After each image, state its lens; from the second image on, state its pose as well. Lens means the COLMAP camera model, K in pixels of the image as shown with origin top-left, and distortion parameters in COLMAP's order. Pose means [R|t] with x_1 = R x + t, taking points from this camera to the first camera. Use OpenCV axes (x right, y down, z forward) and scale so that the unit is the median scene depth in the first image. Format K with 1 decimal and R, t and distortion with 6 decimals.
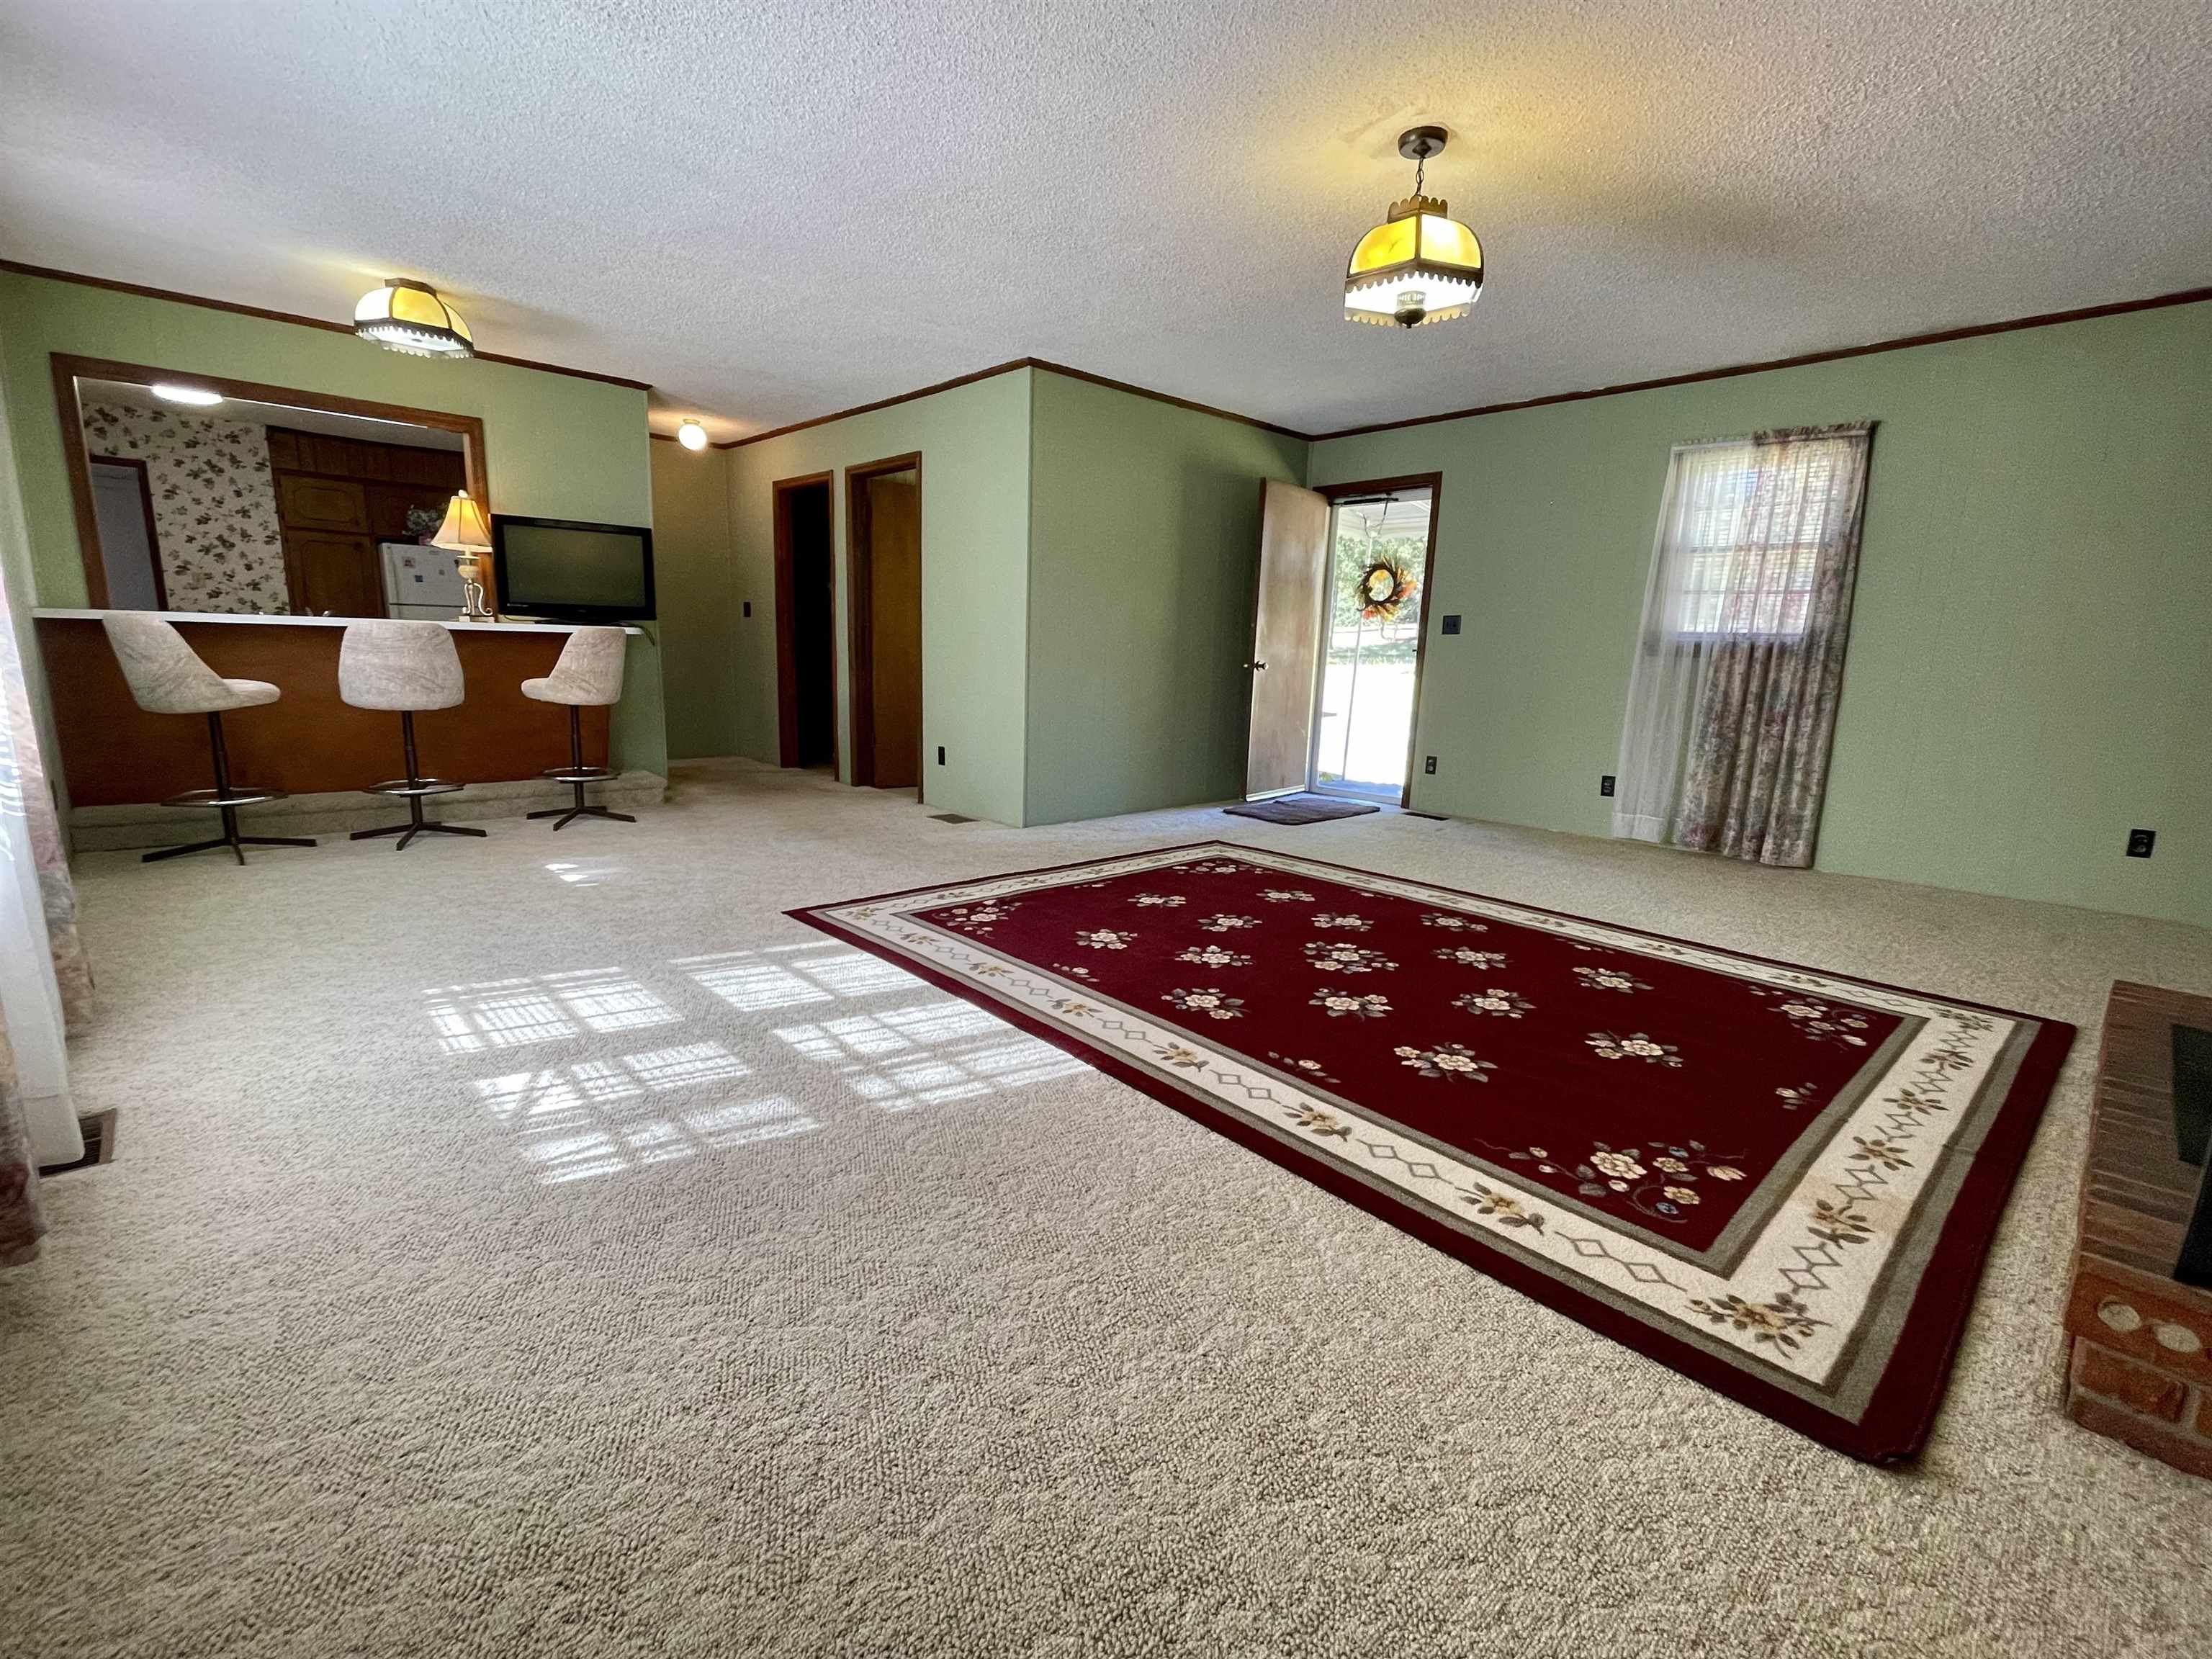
lens RADIAL K [[969.1, 0, 1096.6], [0, 969.1, 843.7], [0, 0, 1]] dist [-0.004498, 0.003511]
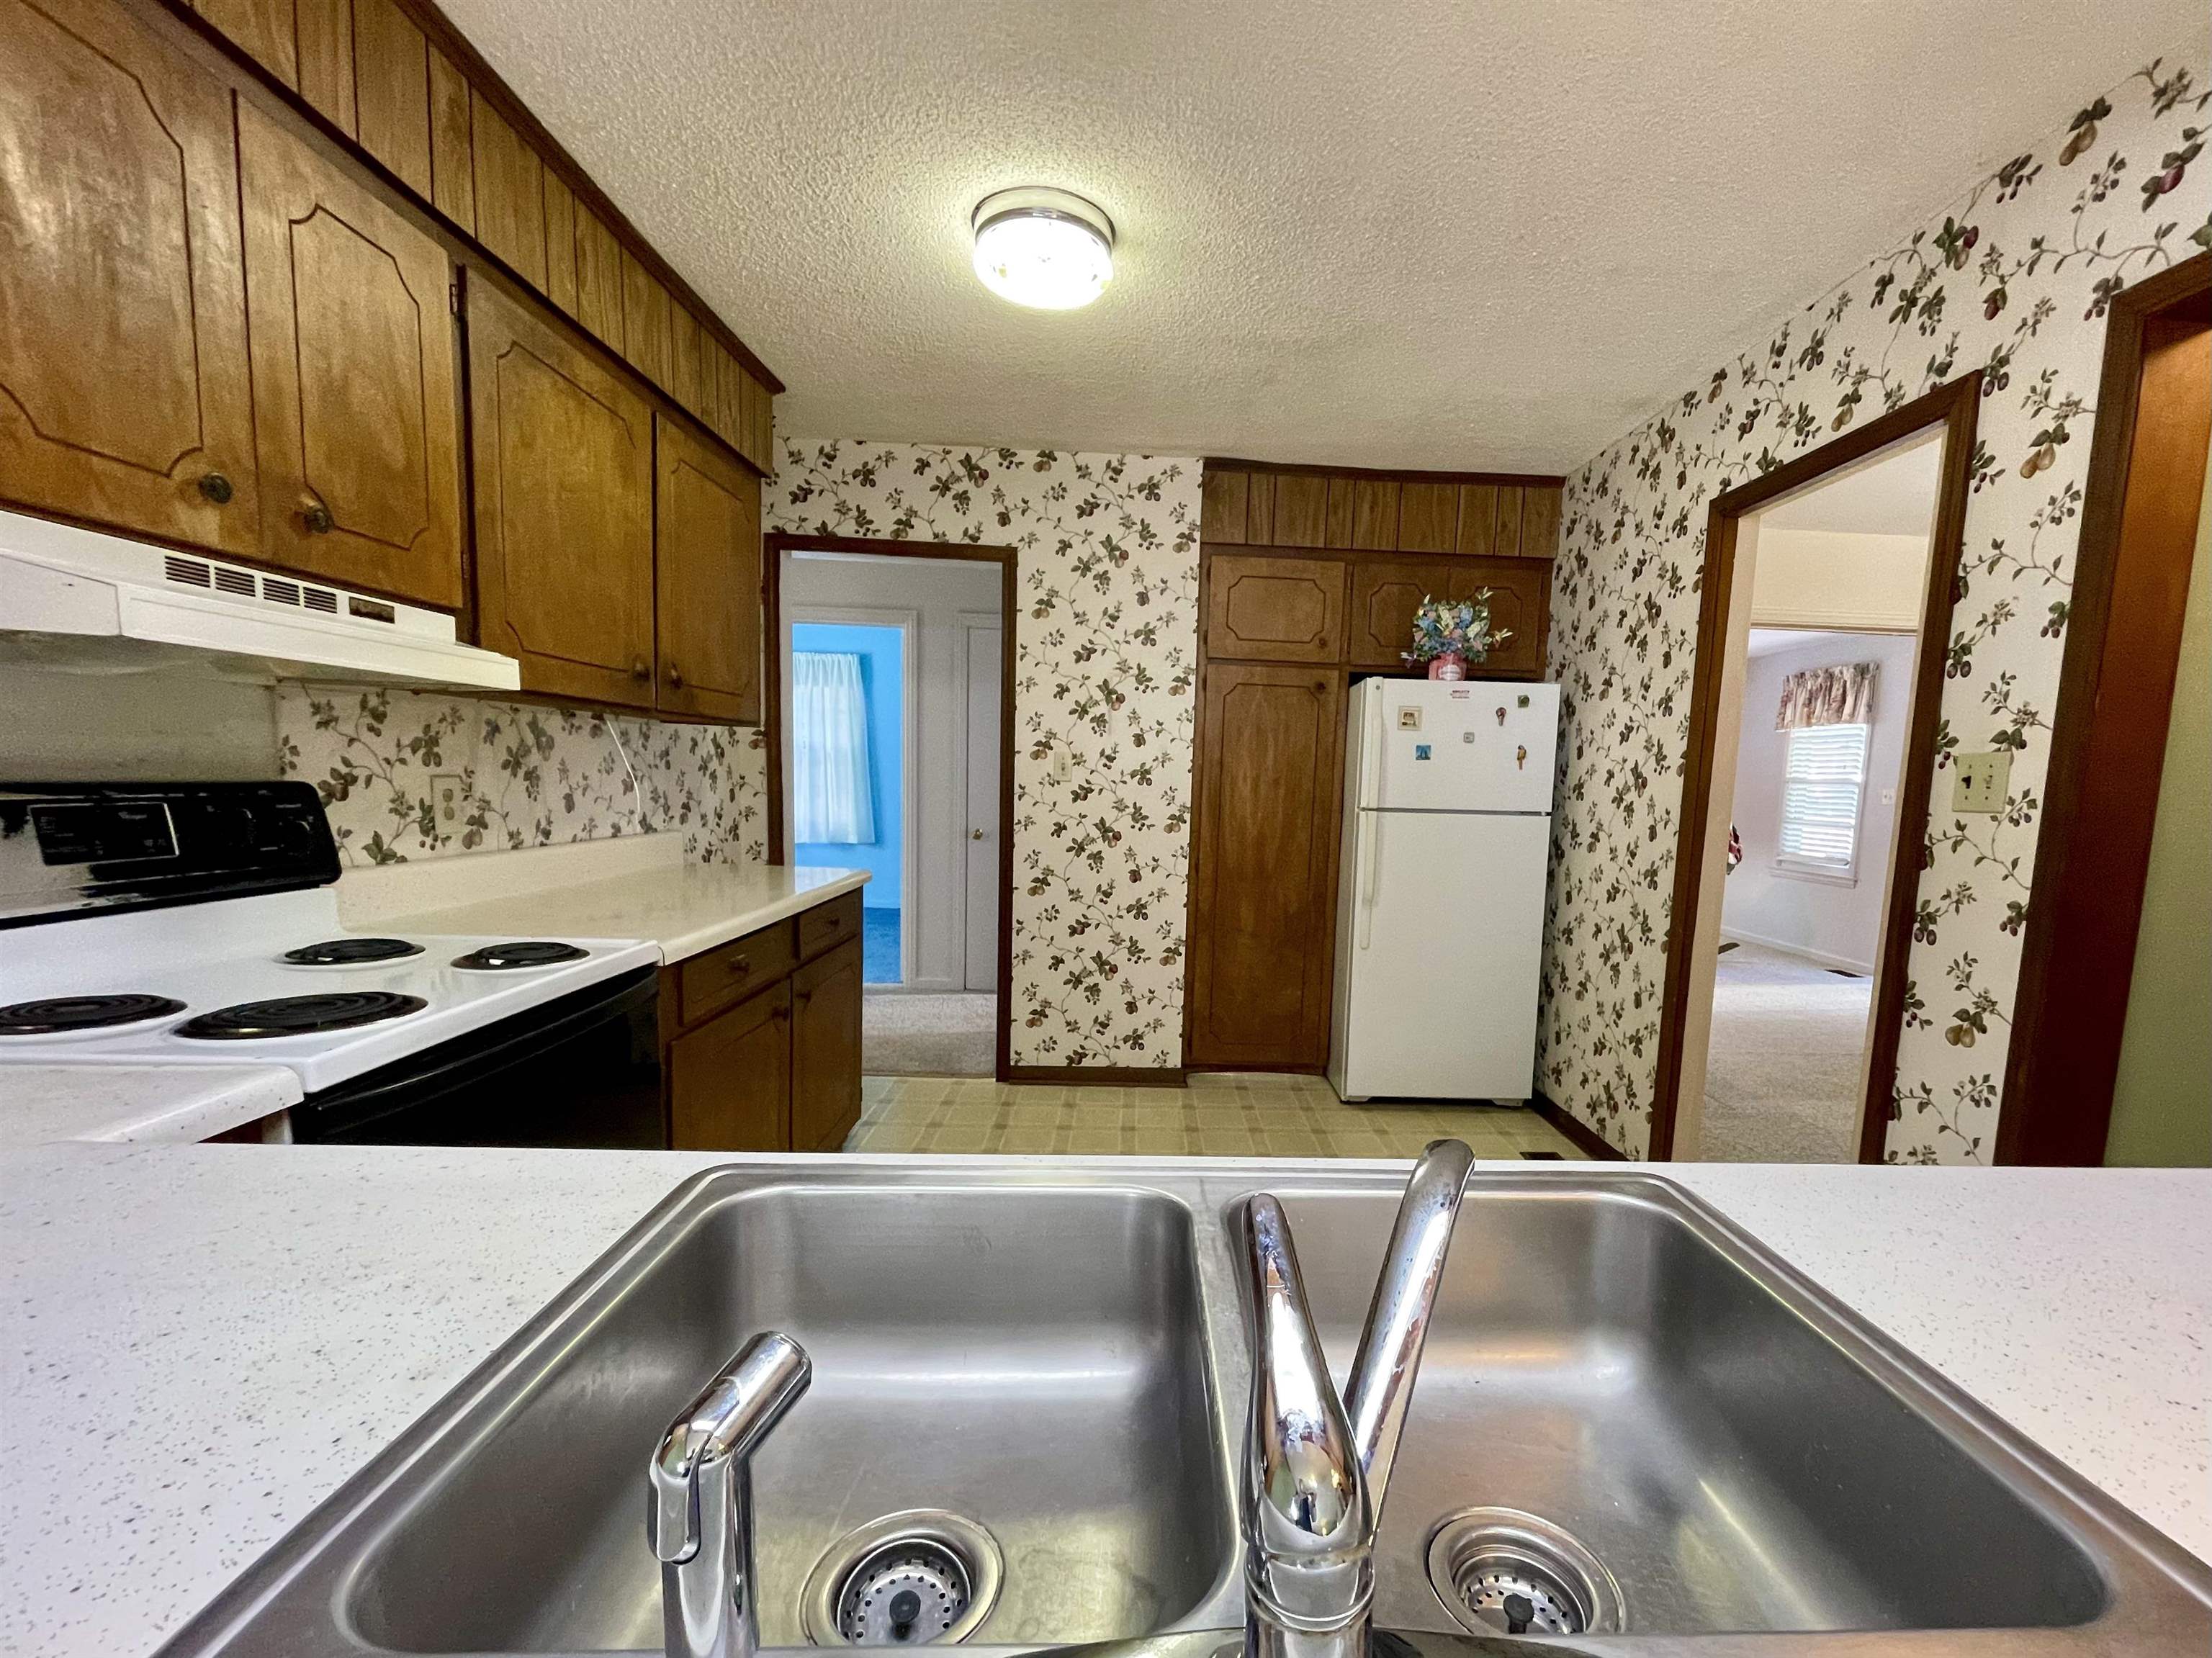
lens RADIAL K [[966.6, 0, 1206.5], [0, 966.6, 899.5], [0, 0, 1]] dist [0.001351, 0.000428]
pose [[0.781268, 0.072740, -0.619943, -1.104177], [-0.136114, 0.989139, -0.055475, -0.375381], [0.609175, 0.127723, 0.782683, 1.327827]]
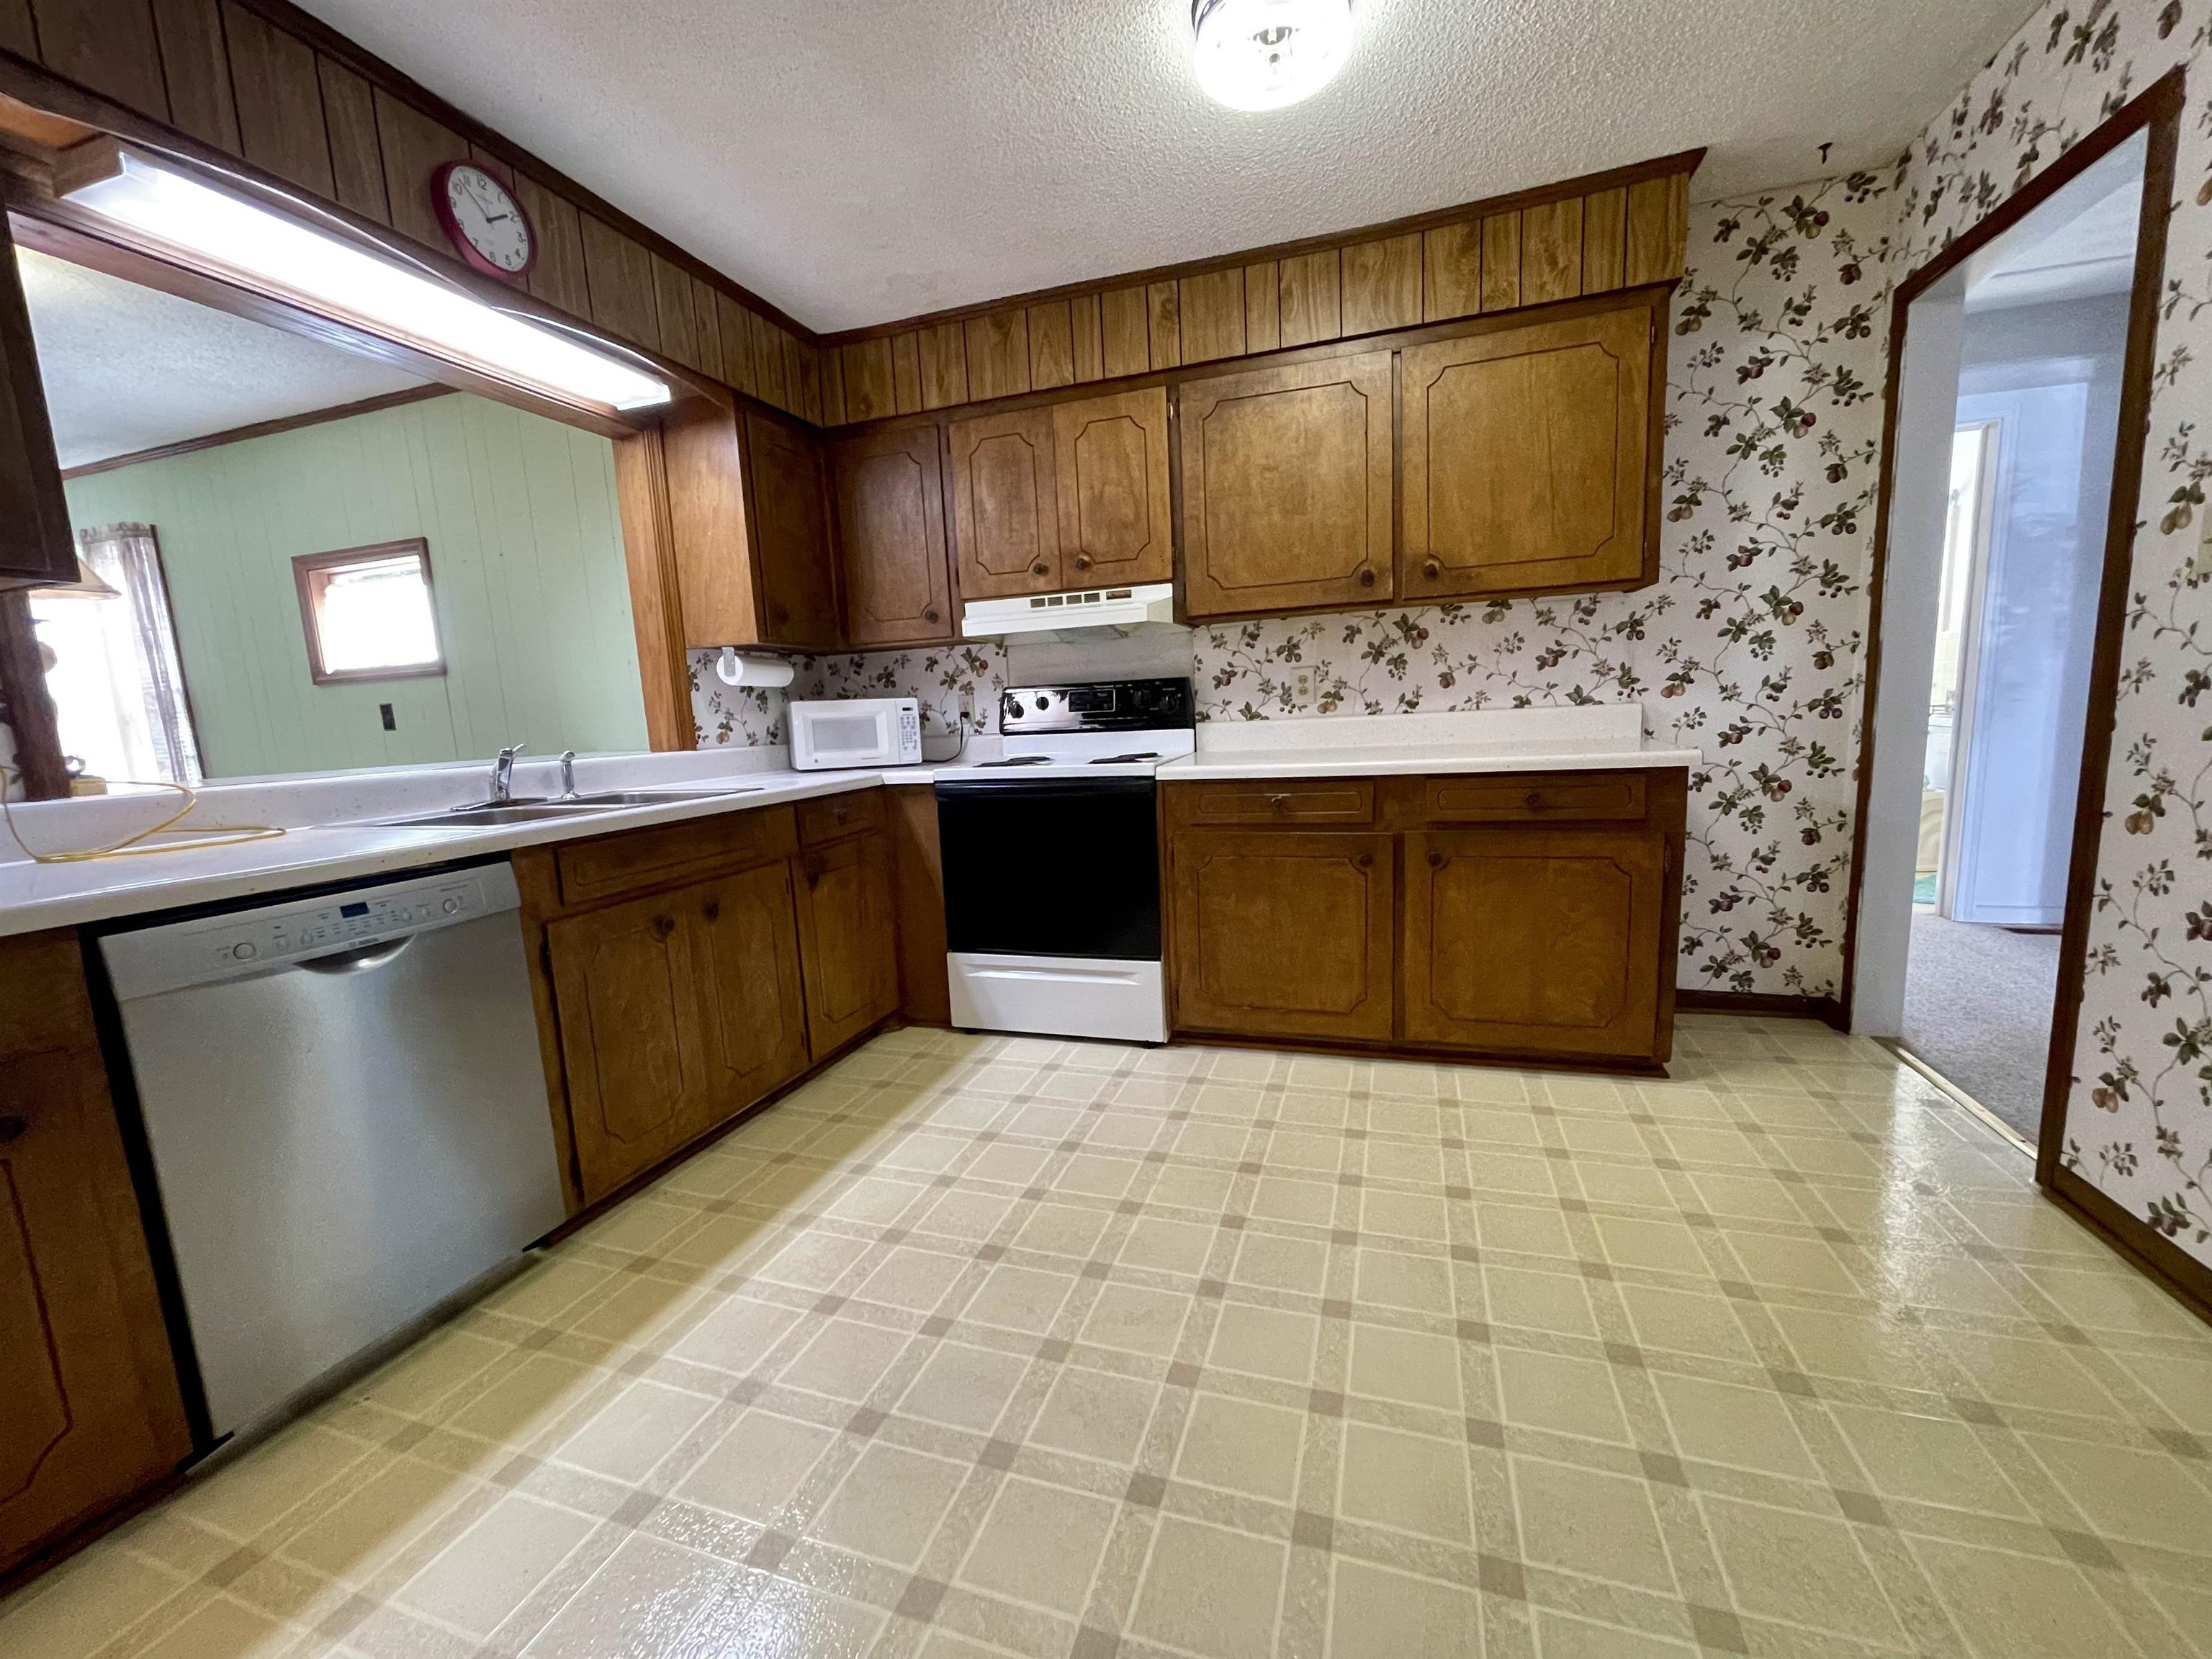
lens RADIAL K [[966.6, 0, 1159.4], [0, 966.6, 856.4], [0, 0, 1]] dist [0.001351, 0.000428]
pose [[-0.877512, 0.084524, -0.472047, -1.249575], [-0.074374, 0.948447, 0.308086, -0.526622], [0.473752, 0.305457, -0.825987, 2.280349]]
